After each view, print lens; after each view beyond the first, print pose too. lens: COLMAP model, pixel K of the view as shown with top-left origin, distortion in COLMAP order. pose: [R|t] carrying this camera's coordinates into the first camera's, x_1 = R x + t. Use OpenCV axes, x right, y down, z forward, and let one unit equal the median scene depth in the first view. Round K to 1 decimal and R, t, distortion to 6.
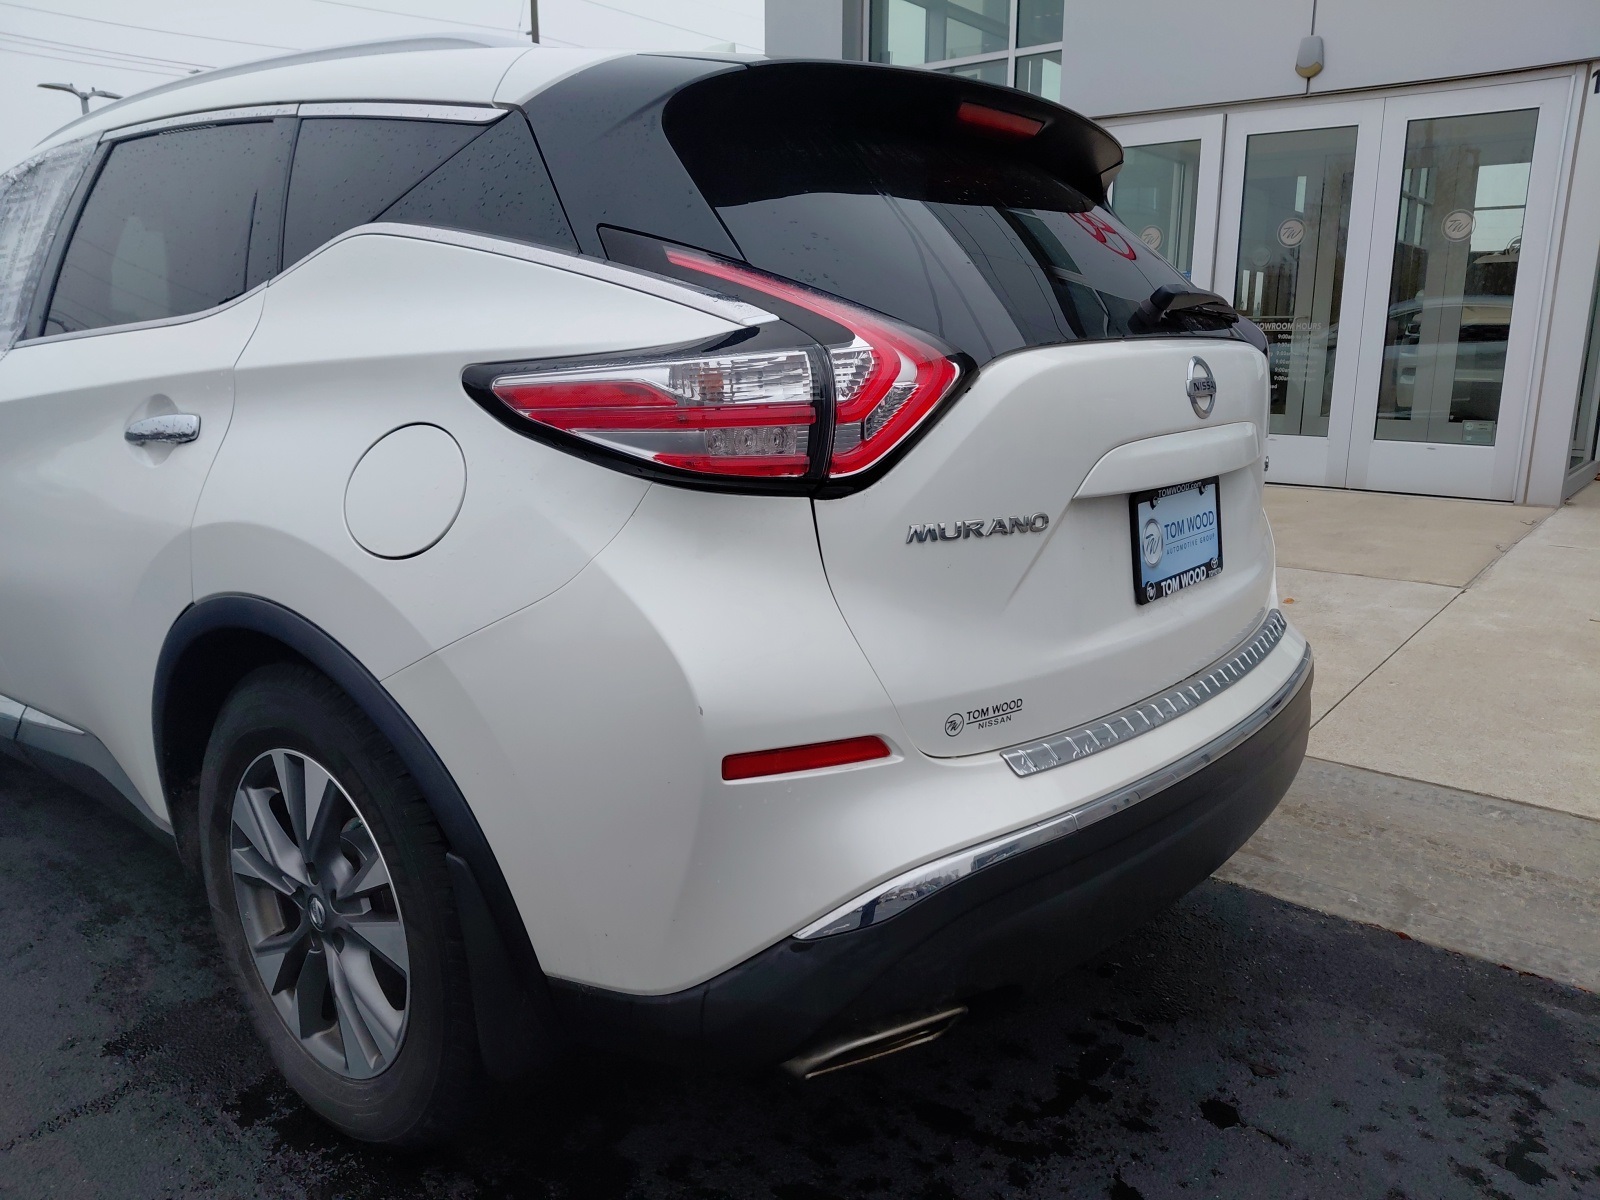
lens RADIAL K [[1242.1, 0, 800.0], [0, 1242.1, 600.0], [0, 0, 1]] dist [-0.065521, 0.056814]
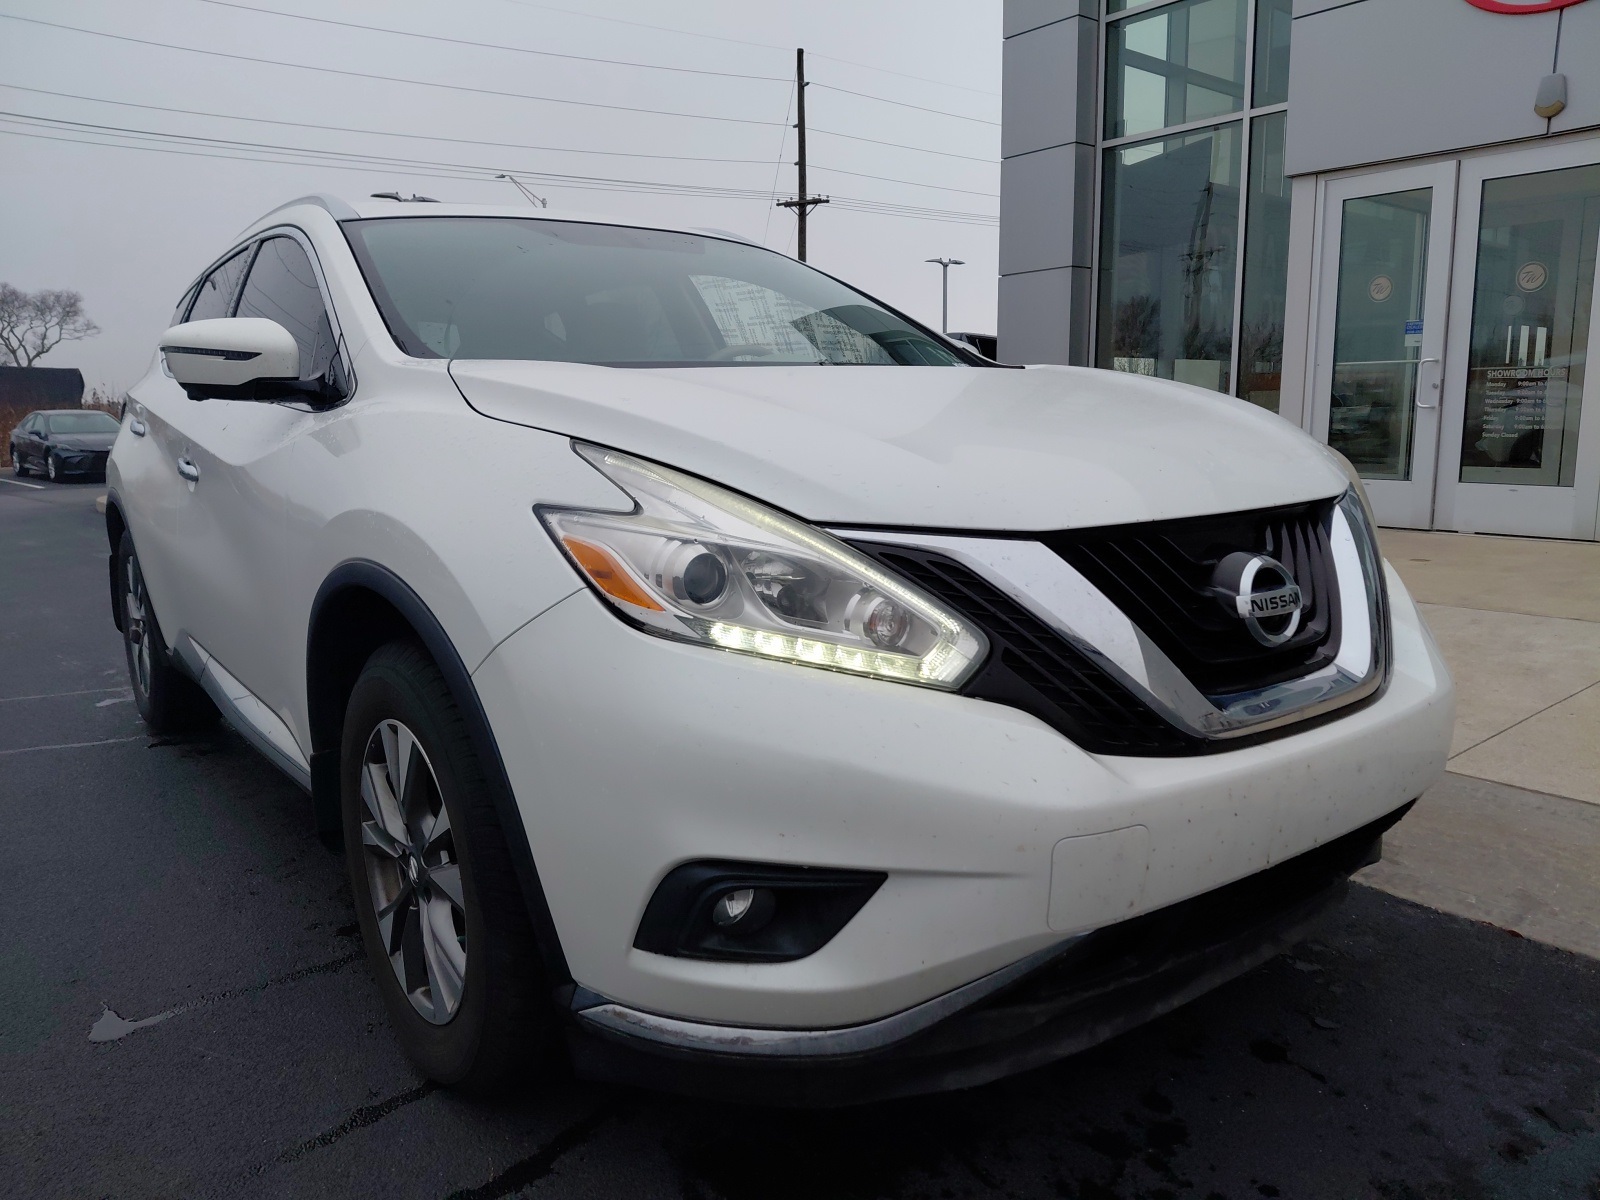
lens RADIAL K [[1242.1, 0, 800.0], [0, 1242.1, 600.0], [0, 0, 1]] dist [-0.065521, 0.056814]
pose [[0.978213, 0.017200, -0.206891, 0.104236], [-0.029303, 0.998024, -0.055577, 0.063352], [0.205527, 0.060429, 0.976784, -0.106081]]
